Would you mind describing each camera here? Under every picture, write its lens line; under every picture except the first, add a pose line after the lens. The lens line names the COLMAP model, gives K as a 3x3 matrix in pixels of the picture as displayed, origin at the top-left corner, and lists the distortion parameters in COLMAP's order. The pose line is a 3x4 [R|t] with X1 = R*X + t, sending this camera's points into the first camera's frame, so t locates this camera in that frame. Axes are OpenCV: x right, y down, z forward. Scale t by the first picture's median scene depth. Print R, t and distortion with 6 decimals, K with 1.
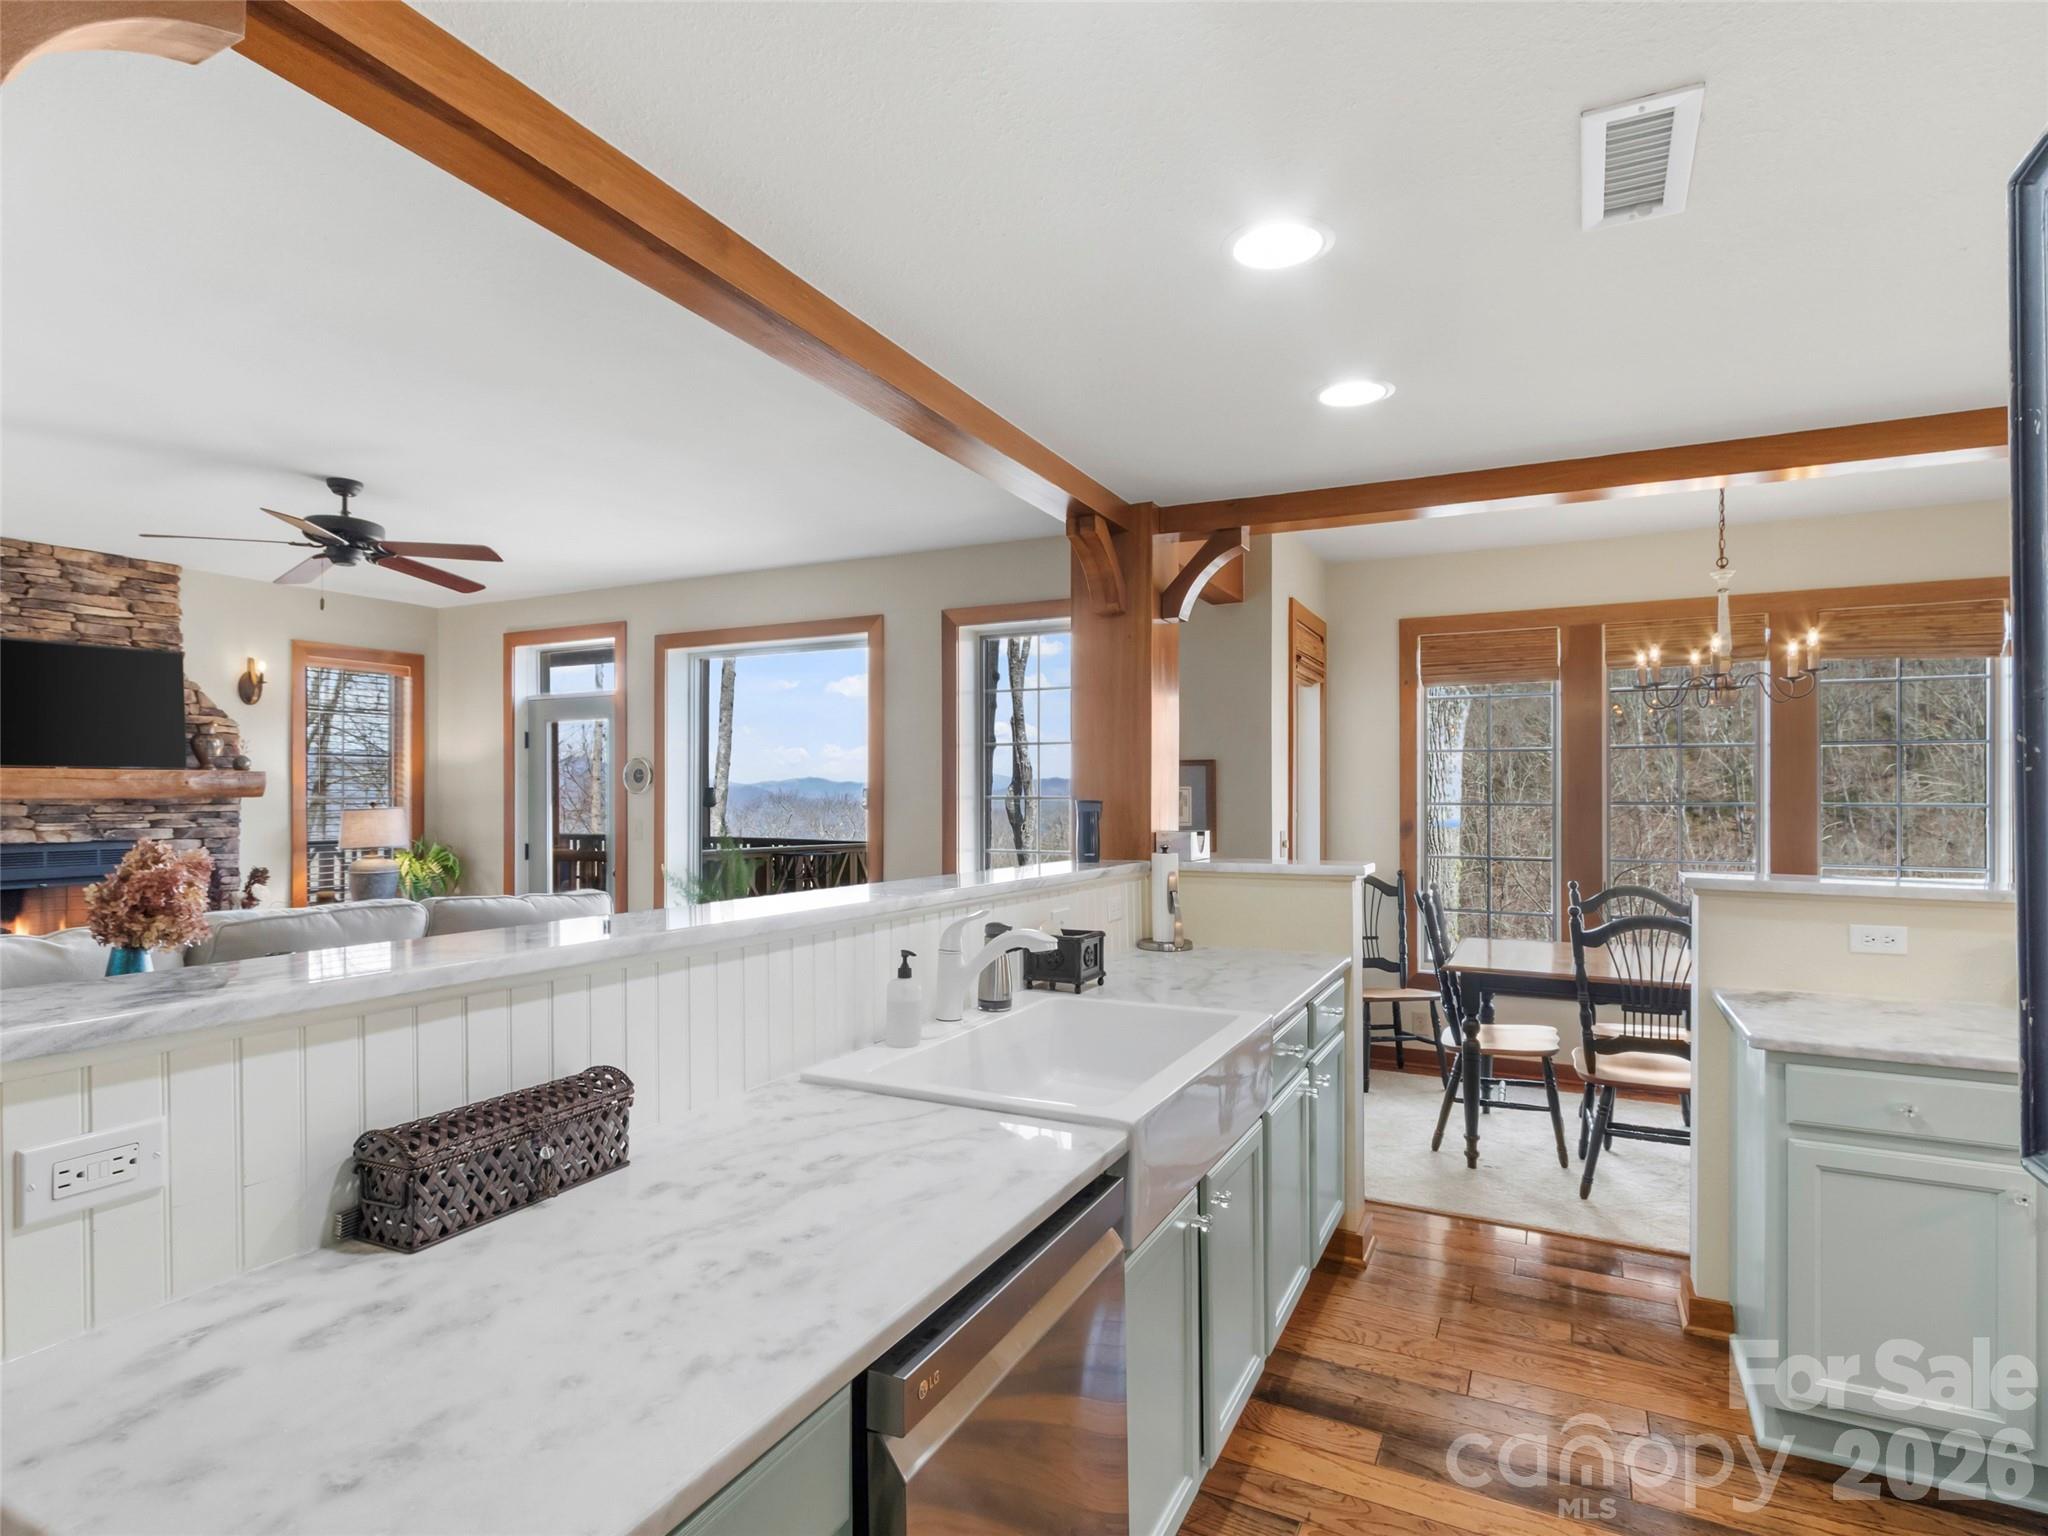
lens RADIAL K [[1076.1, 0, 1007.5], [0, 1076.1, 795.1], [0, 0, 1]] dist [0.005908, -0.002587]
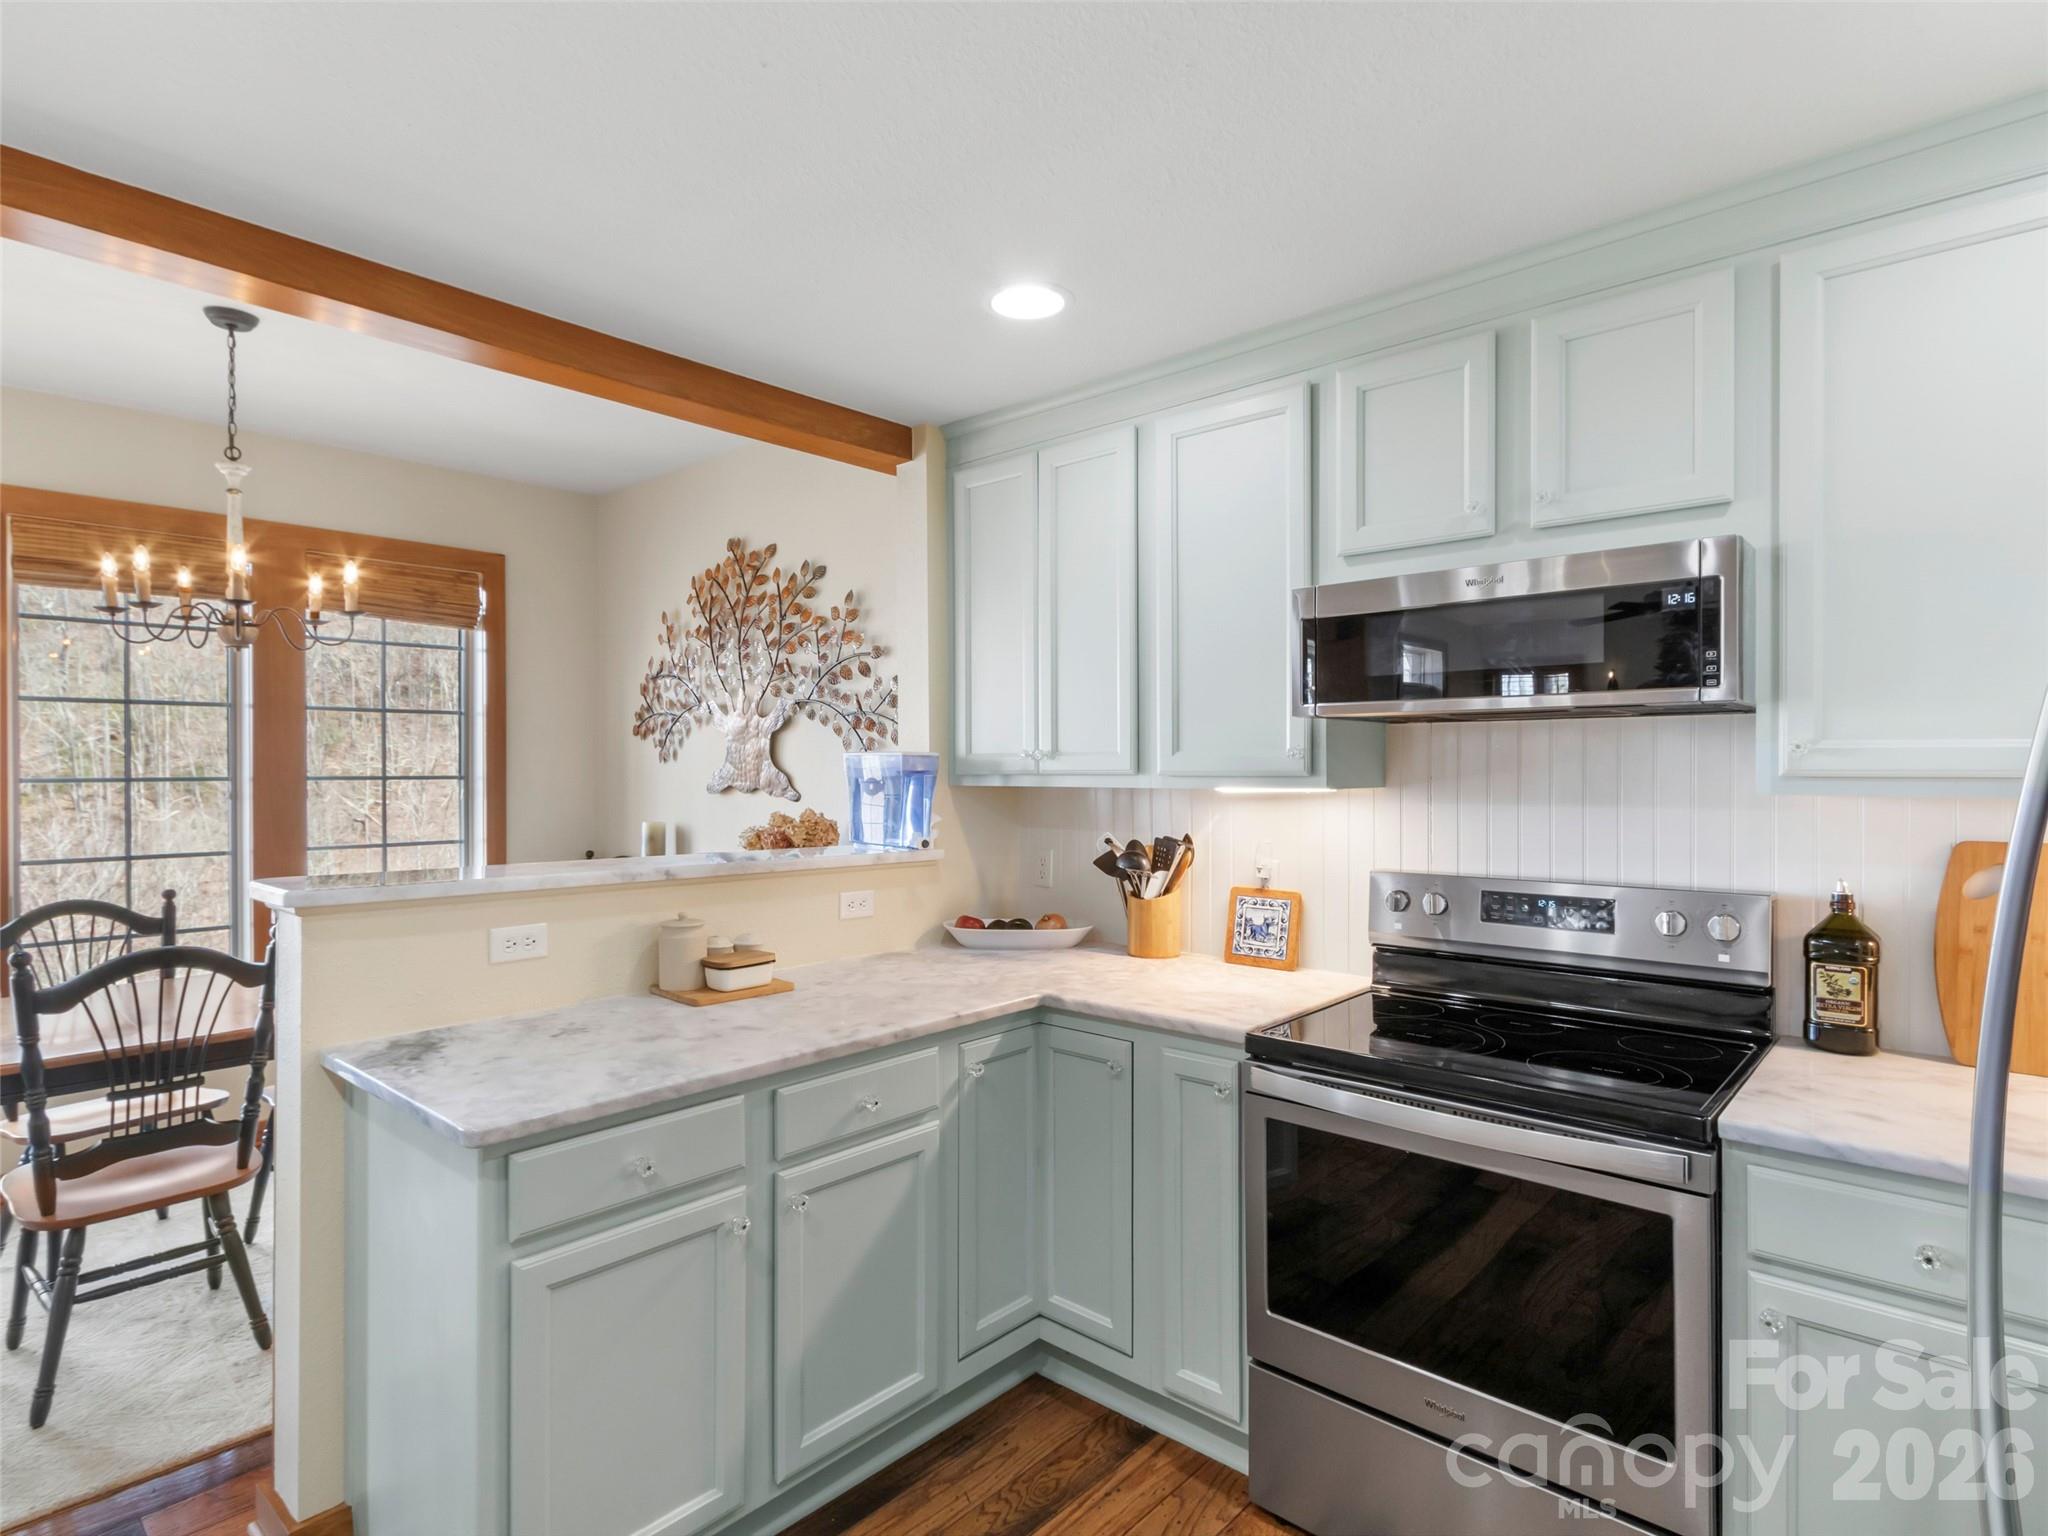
lens RADIAL K [[1076.1, 0, 1014.5], [0, 1076.1, 771.1], [0, 0, 1]] dist [0.005908, -0.002587]
pose [[0.253962, -0.005954, 0.967196, 0.057167], [0.004790, 0.999977, 0.004898, 0.001347], [-0.967202, 0.003389, 0.253984, 0.206185]]
